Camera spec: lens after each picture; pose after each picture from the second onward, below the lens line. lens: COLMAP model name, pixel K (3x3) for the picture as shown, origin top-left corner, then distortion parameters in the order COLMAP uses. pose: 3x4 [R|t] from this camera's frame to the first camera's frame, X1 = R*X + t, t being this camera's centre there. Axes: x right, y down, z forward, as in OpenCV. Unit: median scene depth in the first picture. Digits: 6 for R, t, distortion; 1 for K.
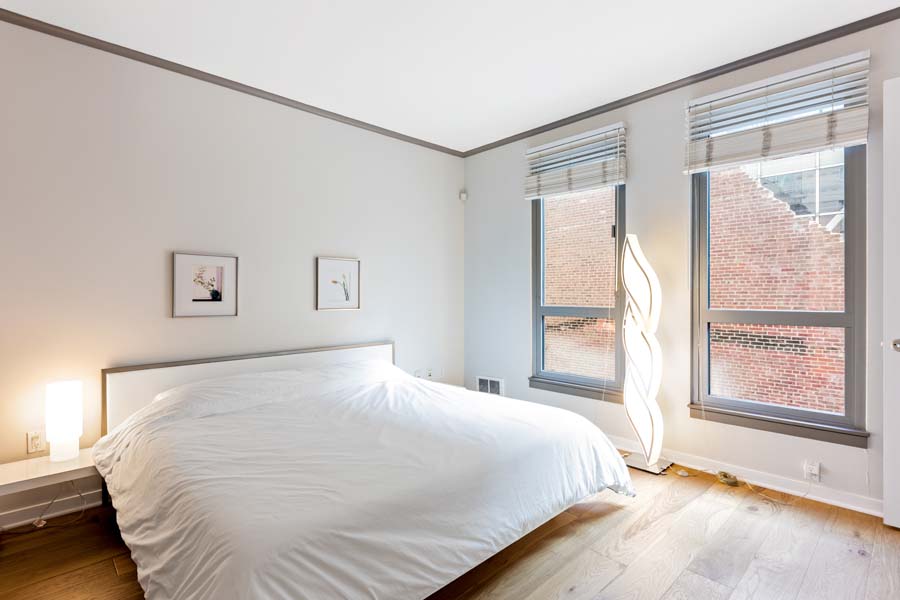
lens RADIAL K [[443.8, 0, 450.0], [0, 443.8, 300.0], [0, 0, 1]] dist [0.027836, -0.014961]
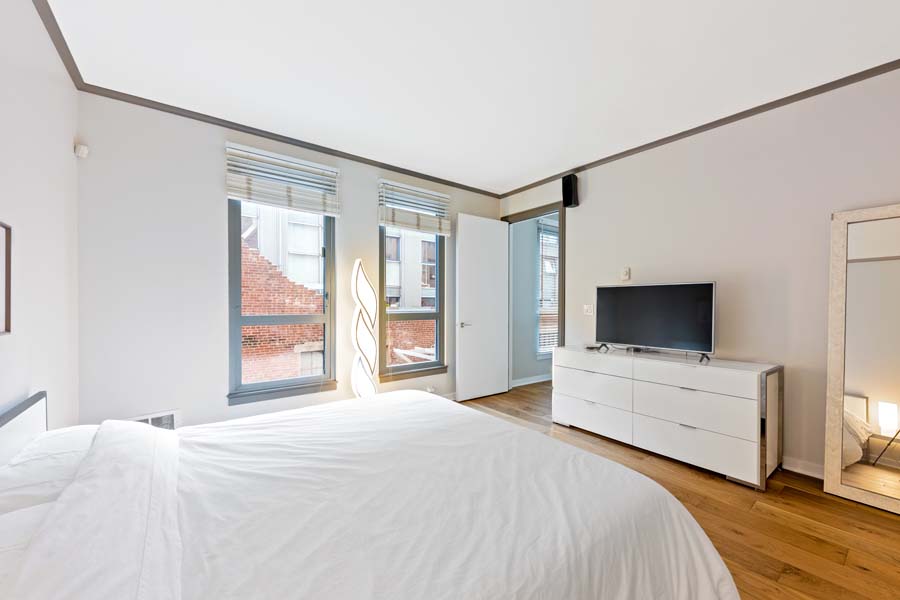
lens RADIAL K [[353.5, 0, 454.3], [0, 353.5, 313.4], [0, 0, 1]] dist [0.002217, 0.000209]
pose [[0.100494, -0.022468, 0.994684, -0.682431], [0.011217, 0.999707, 0.021449, -0.003194], [-0.994874, 0.009002, 0.100716, 0.653714]]
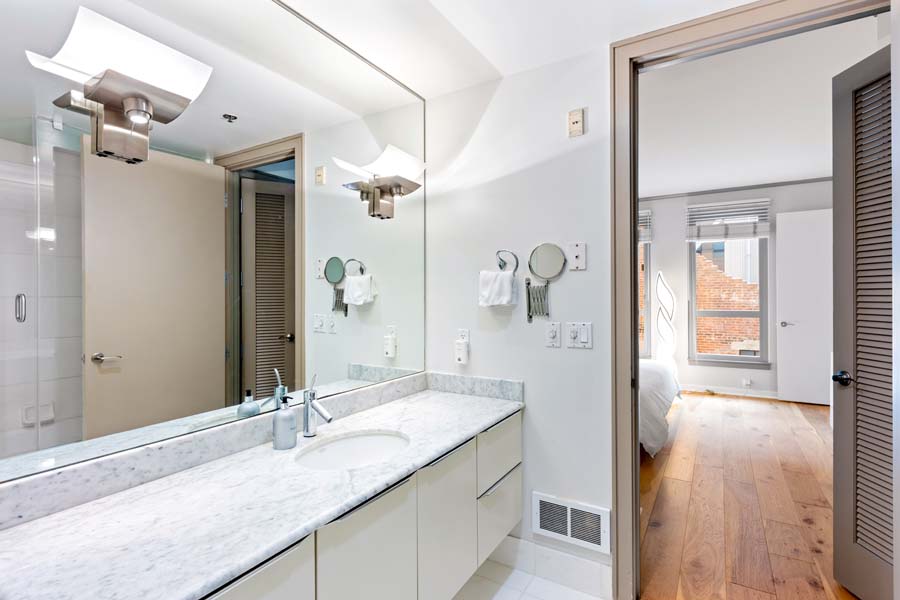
lens RADIAL K [[443.8, 0, 450.0], [0, 443.8, 300.0], [0, 0, 1]] dist [0.027836, -0.014961]
pose [[0.965102, -0.004045, 0.261843, -1.032615], [0.005430, 0.999975, -0.004565, -0.021863], [-0.261818, 0.005828, 0.965100, -0.651507]]
